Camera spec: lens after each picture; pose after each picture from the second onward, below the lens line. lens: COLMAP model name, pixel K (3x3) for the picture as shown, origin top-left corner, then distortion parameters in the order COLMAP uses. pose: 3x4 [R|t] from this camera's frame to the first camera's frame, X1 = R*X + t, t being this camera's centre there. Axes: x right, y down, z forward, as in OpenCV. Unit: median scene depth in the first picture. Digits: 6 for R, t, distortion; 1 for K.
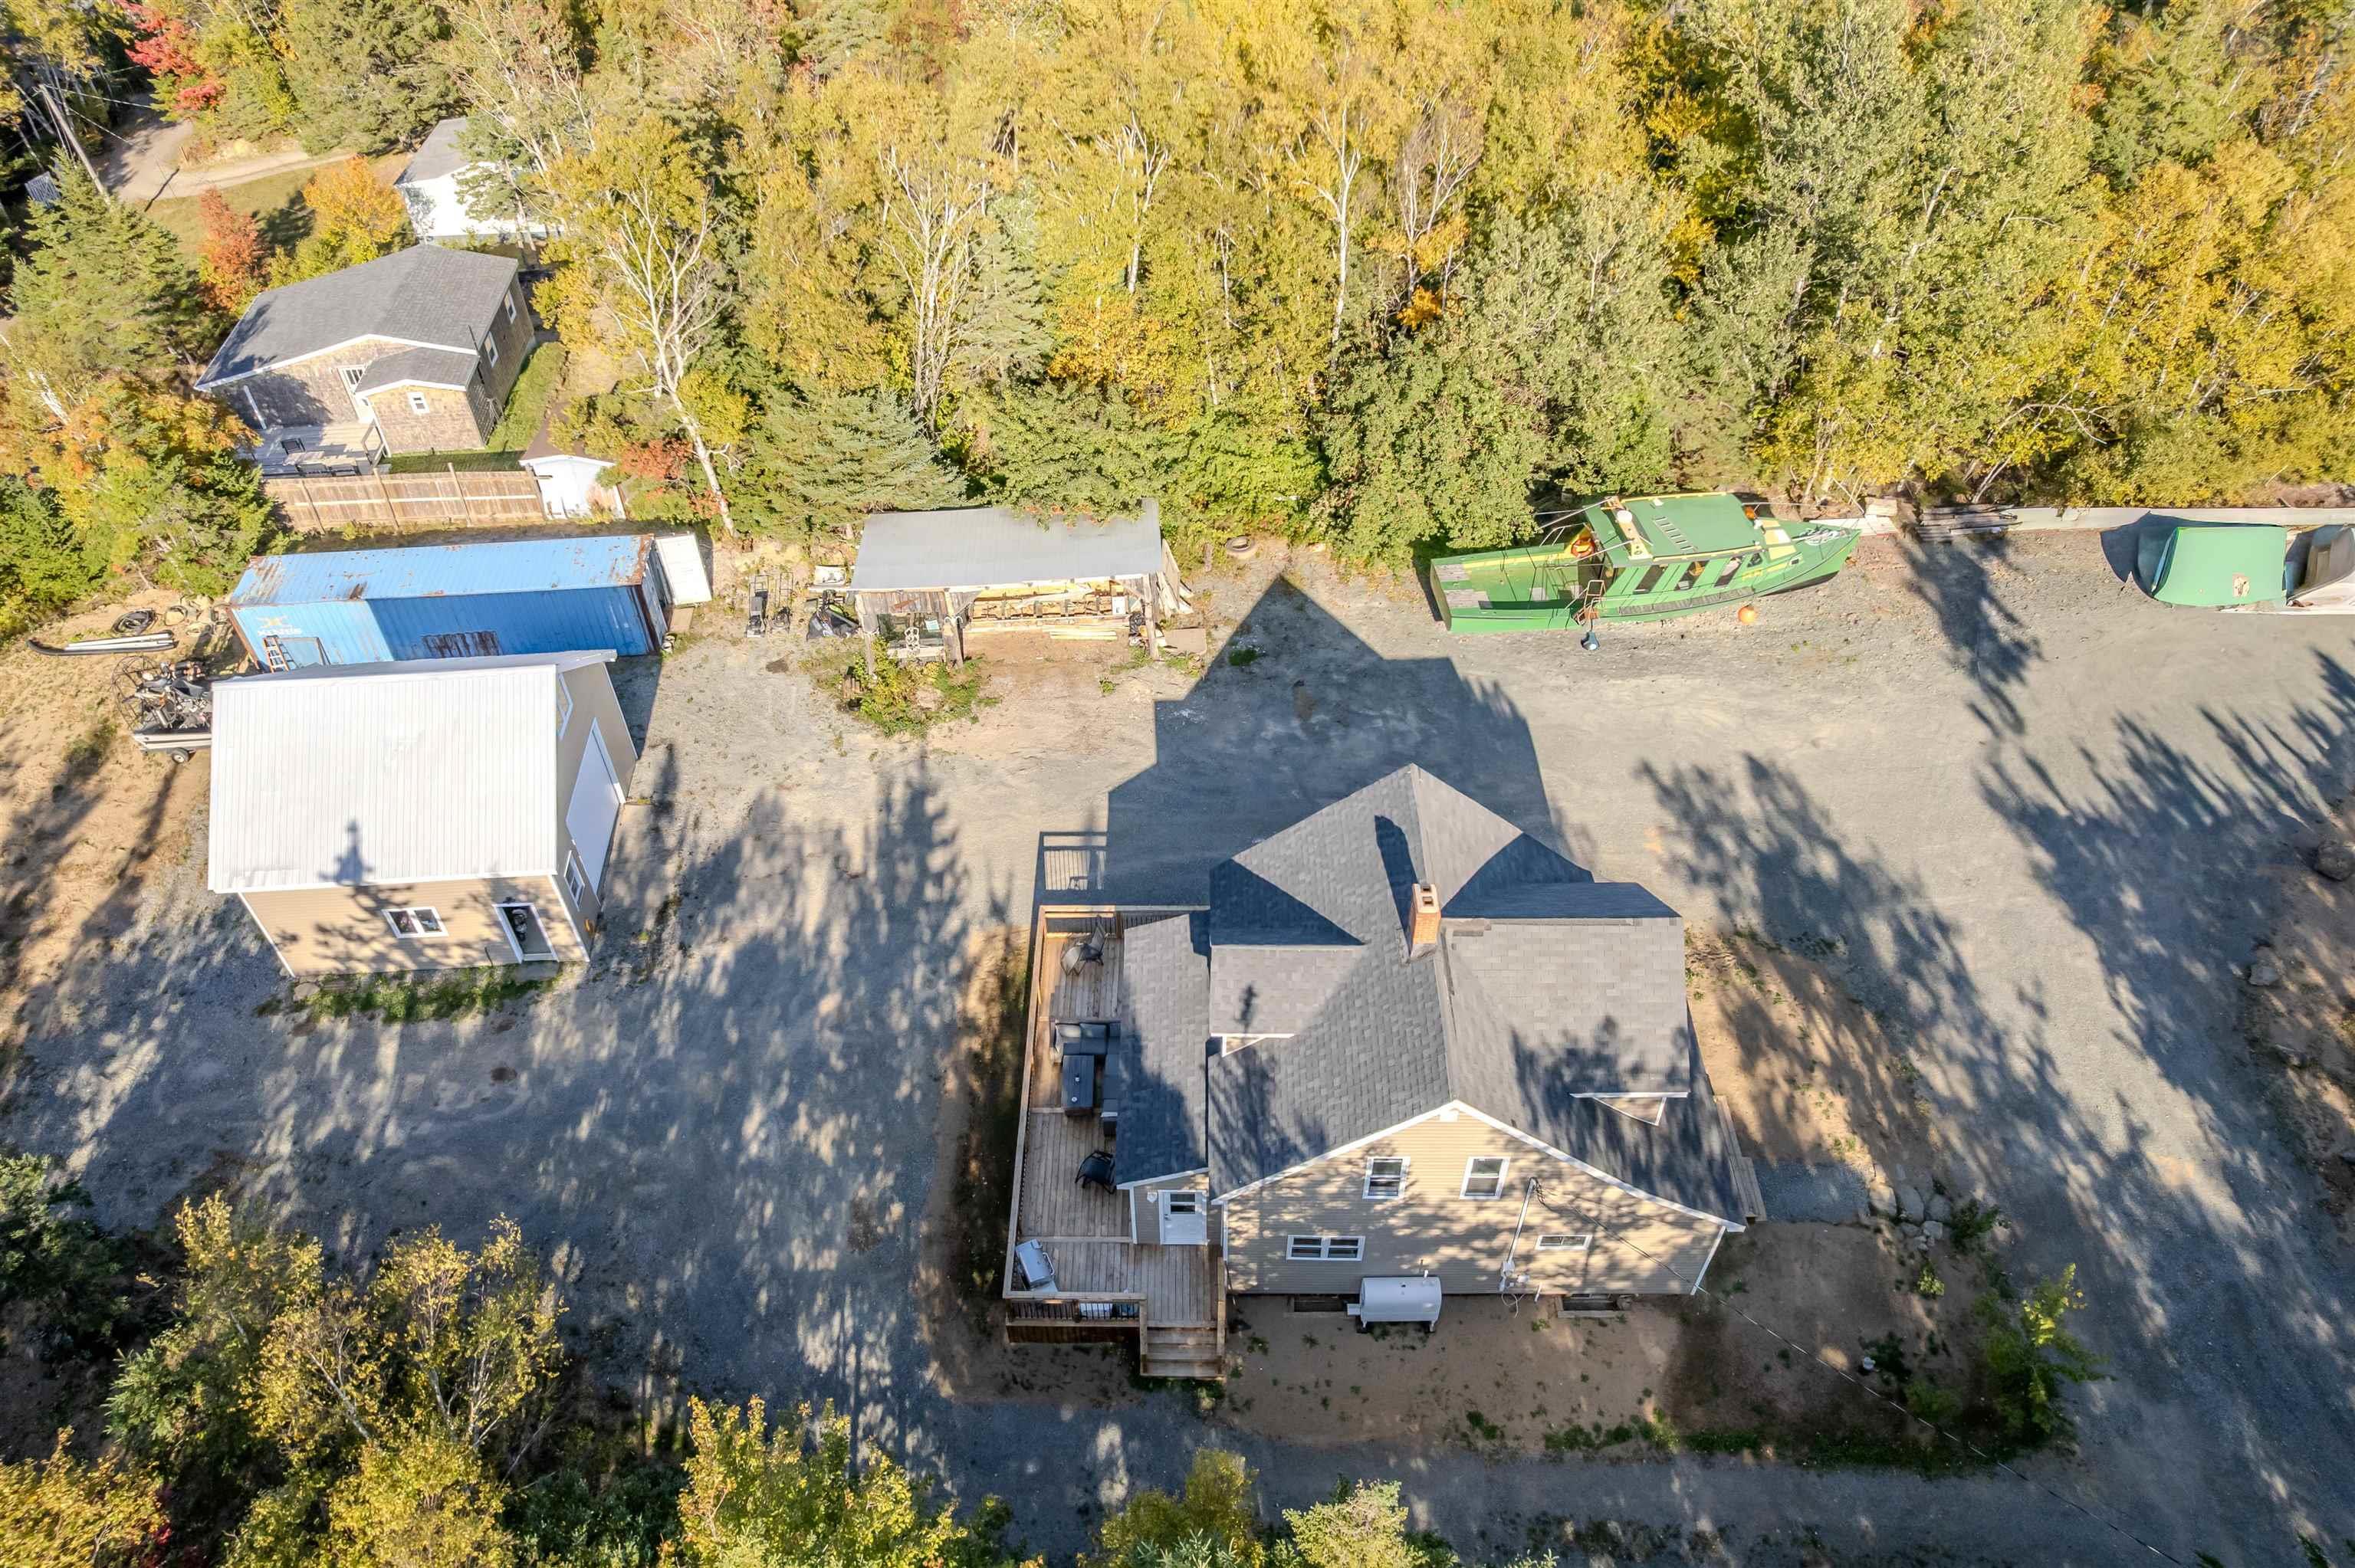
lens RADIAL K [[1550.3, 0, 1177.5], [0, 1550.3, 784.0], [0, 0, 1]] dist [-0.007580, -0.002002]
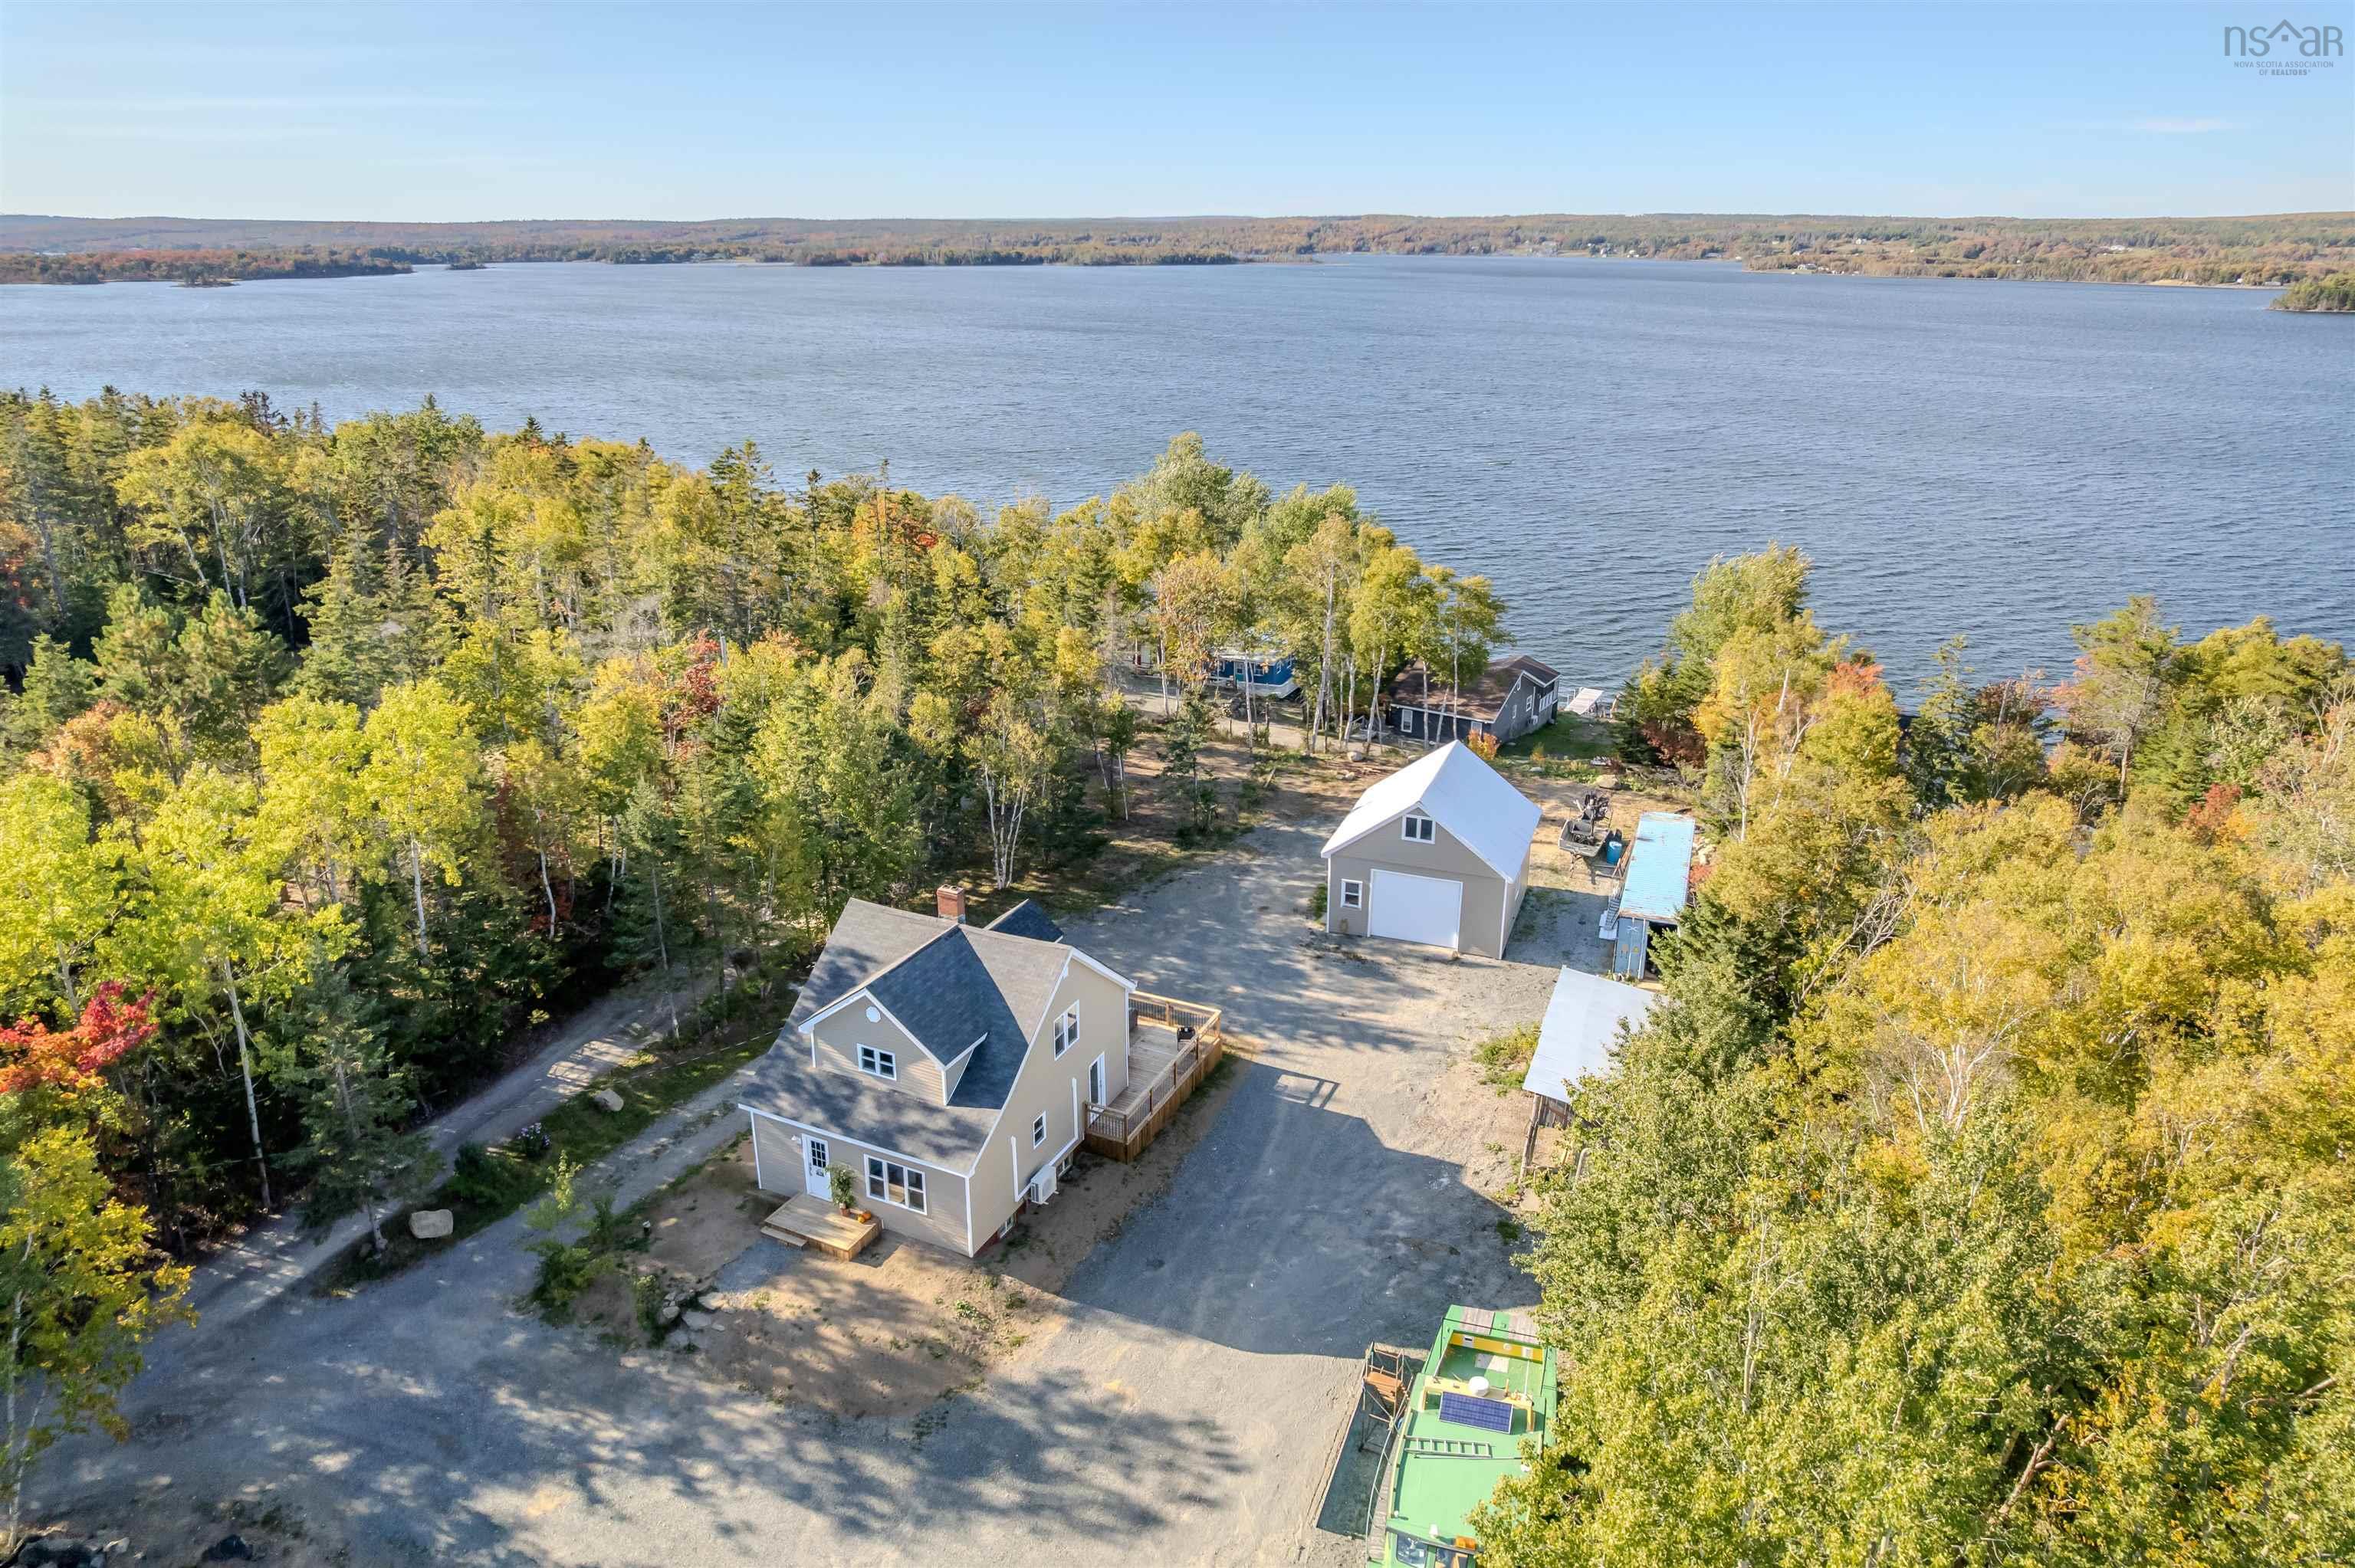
lens RADIAL K [[1438.5, 0, 1177.5], [0, 1438.5, 784.0], [0, 0, 1]] dist [-0.045982, -0.000435]
pose [[-0.423144, 0.302944, -0.853917, 1.030428], [-0.625147, 0.584574, 0.517170, -0.731365], [0.655851, 0.752661, -0.057974, 0.881700]]
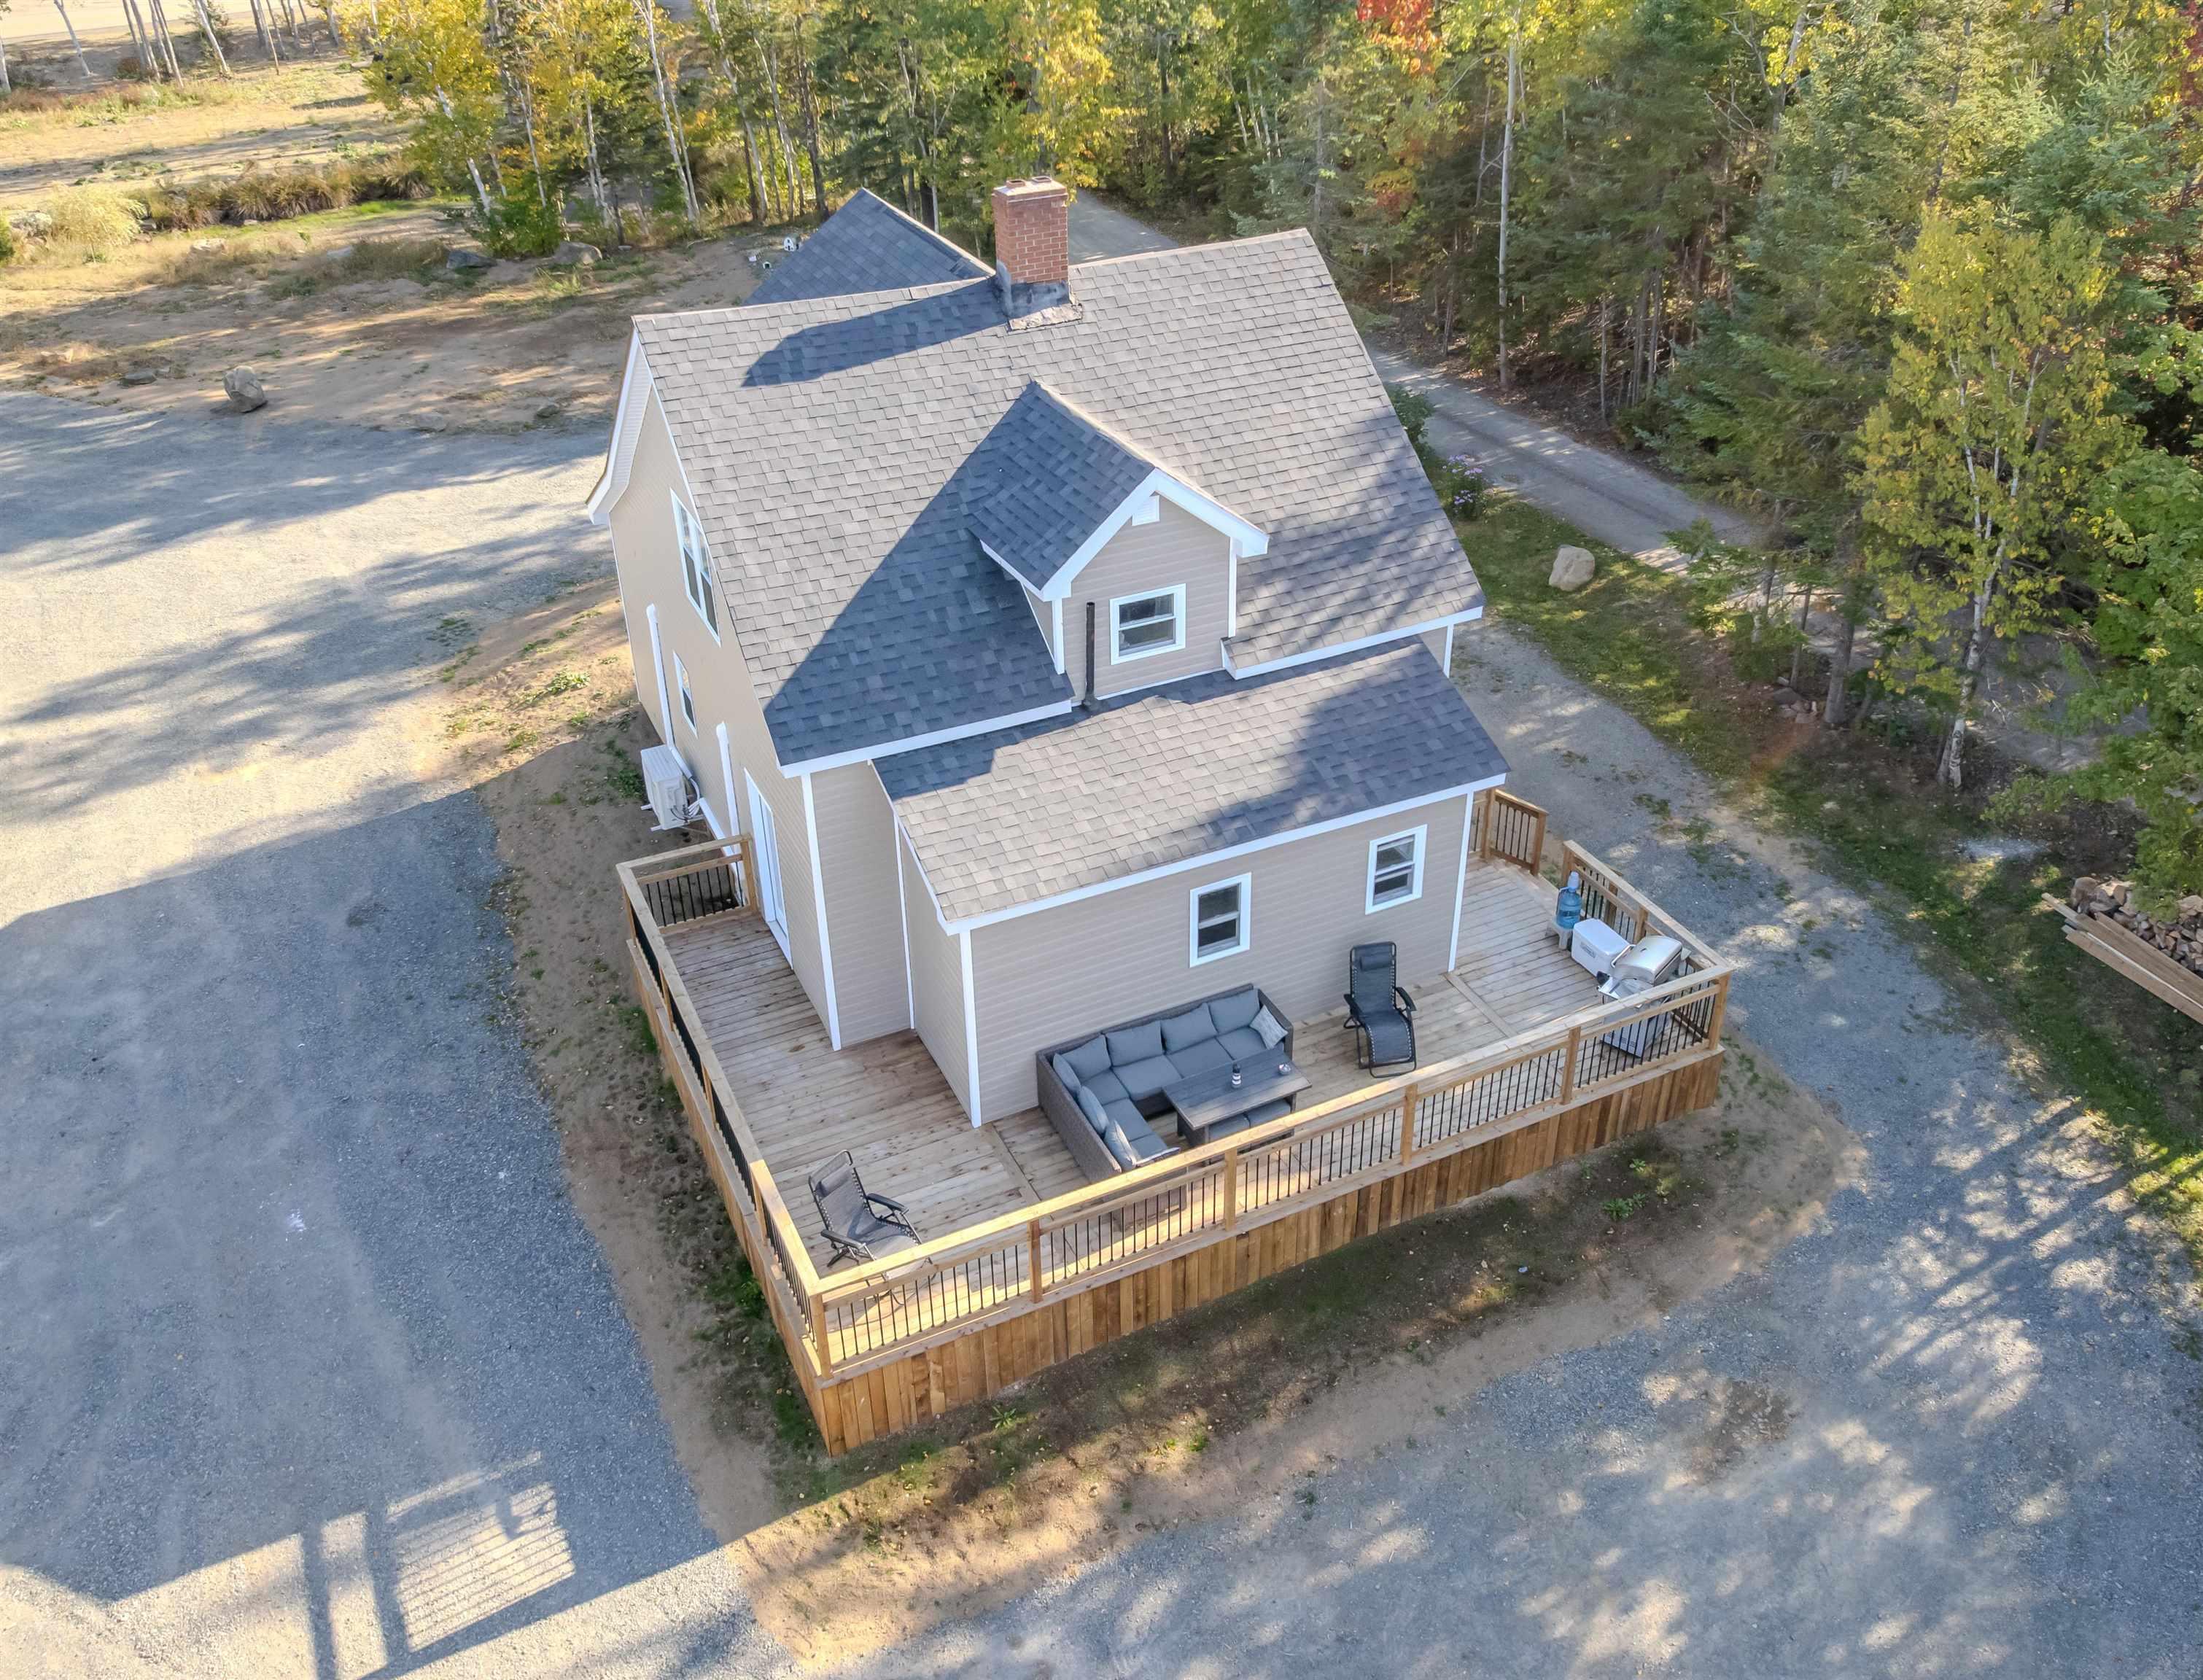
lens RADIAL K [[1775.7, 0, 1162.4], [0, 1775.7, 839.4], [0, 0, 1]] dist [-0.041943, -0.009748]
pose [[-0.460361, -0.464474, 0.756526, -0.372197], [0.630067, 0.429382, 0.647030, -0.167800], [-0.625367, 0.774529, 0.094979, 0.832208]]
